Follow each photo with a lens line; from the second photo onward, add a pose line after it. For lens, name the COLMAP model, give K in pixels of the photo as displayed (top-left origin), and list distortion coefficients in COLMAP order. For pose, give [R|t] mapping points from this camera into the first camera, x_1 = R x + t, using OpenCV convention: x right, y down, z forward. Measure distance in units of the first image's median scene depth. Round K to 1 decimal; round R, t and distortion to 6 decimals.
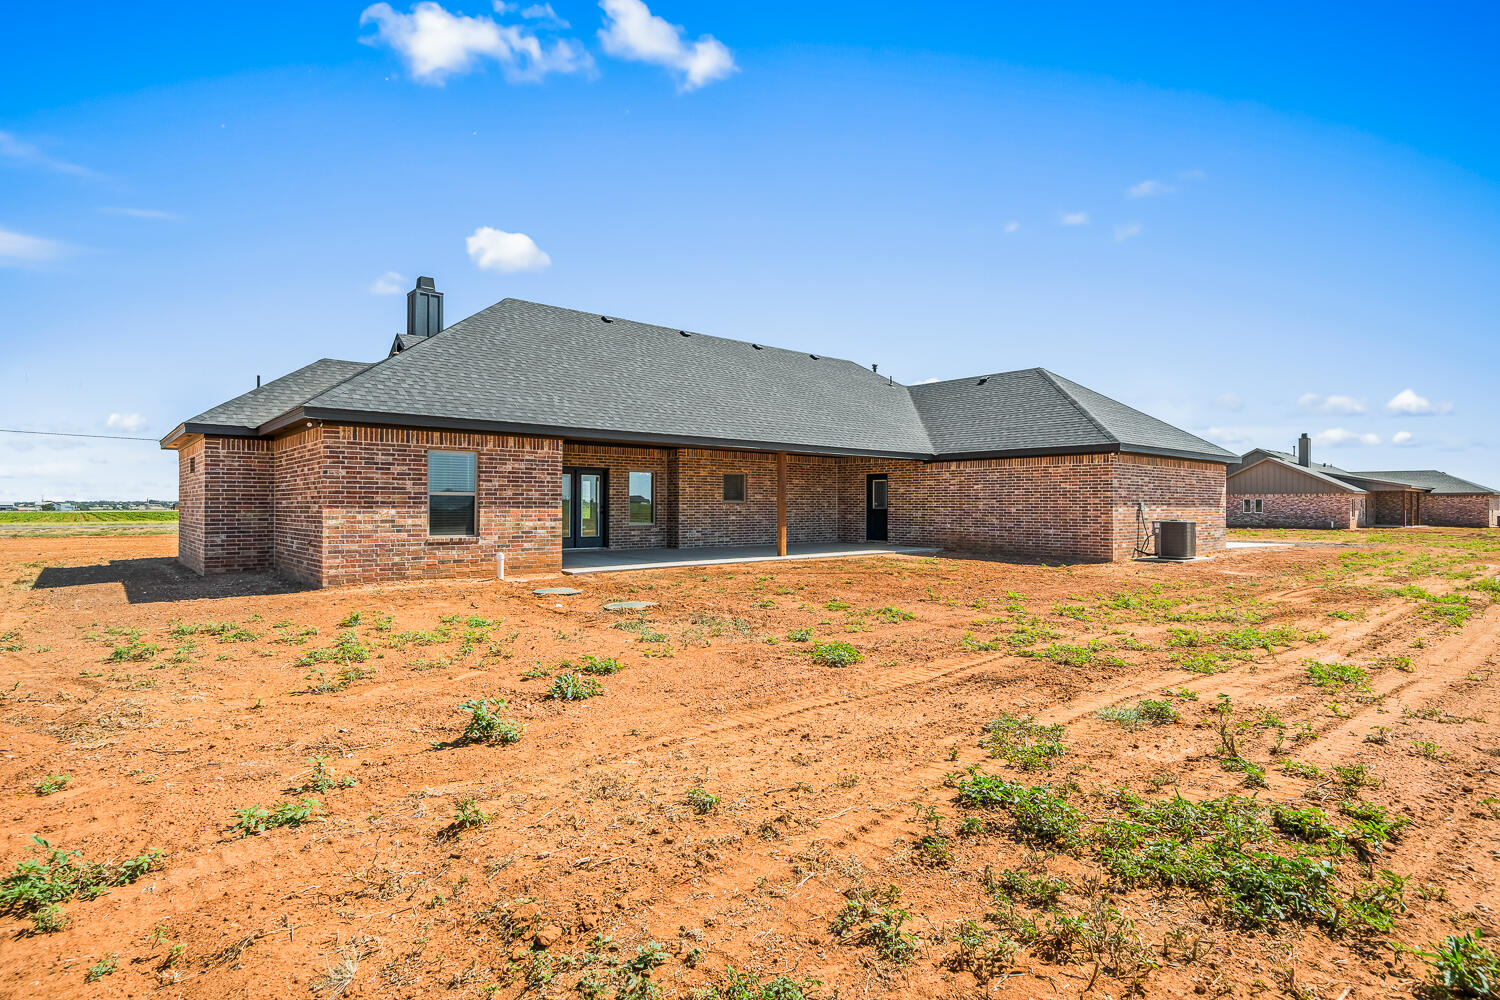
lens RADIAL K [[747.4, 0, 750.0], [0, 747.4, 500.0], [0, 0, 1]] dist [0.094610, 0.000067]
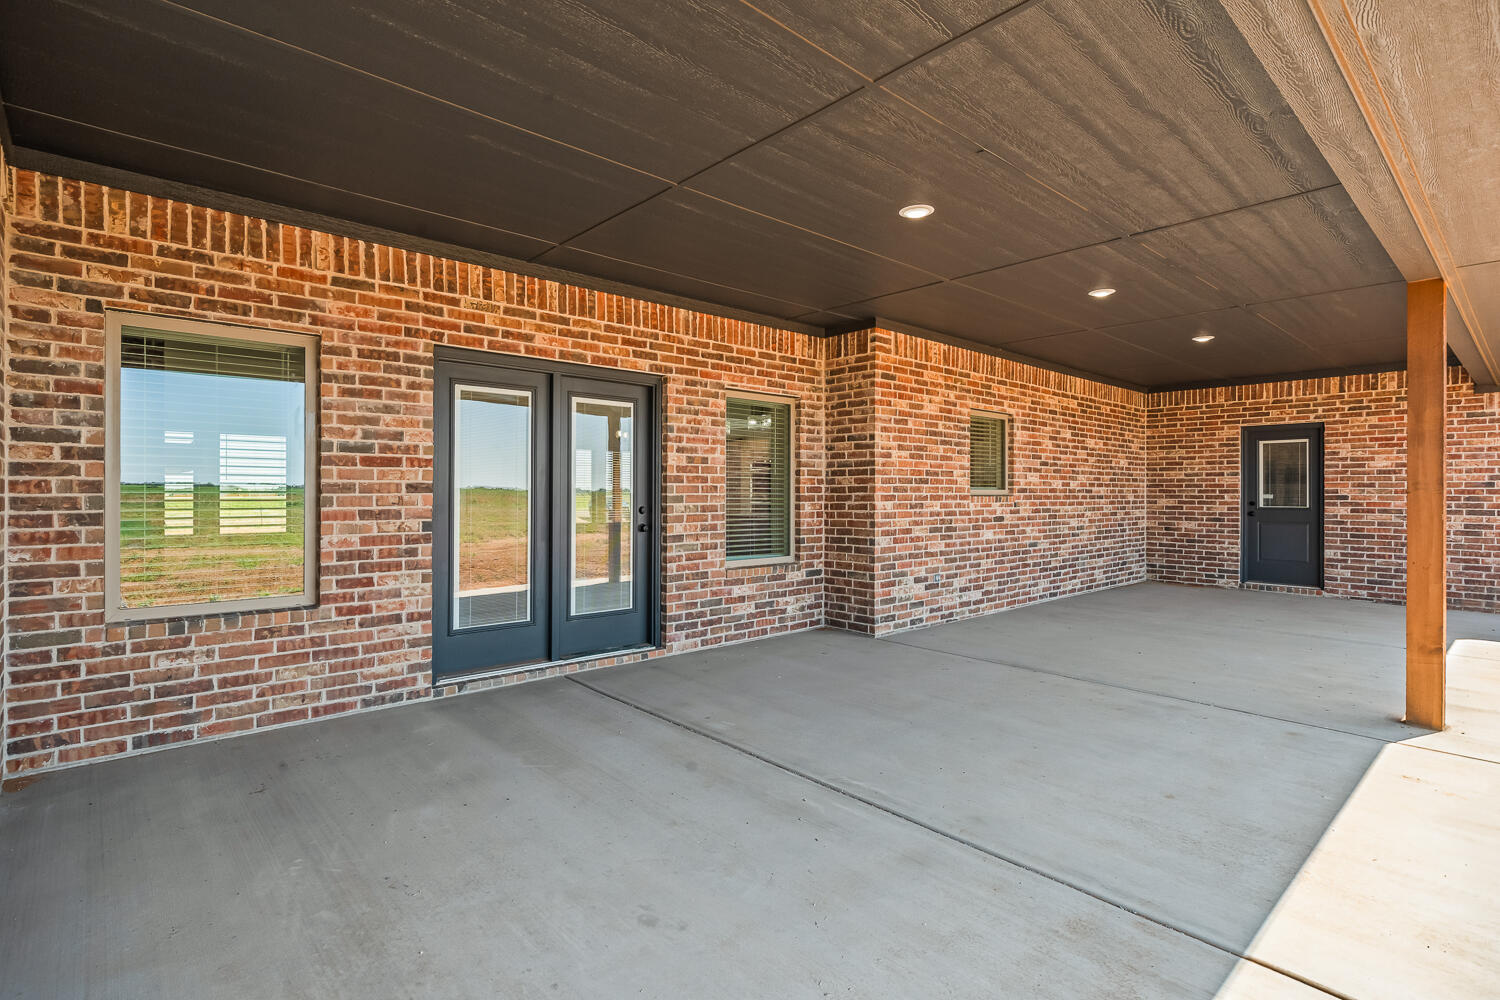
lens RADIAL K [[691.7, 0, 750.0], [0, 691.7, 500.0], [0, 0, 1]] dist [0.001275, 0.000078]
pose [[0.999887, 0.000721, 0.014989, -0.150698], [-0.000979, 0.999851, 0.017217, 0.000672], [-0.014974, -0.017230, 0.999739, 0.690266]]
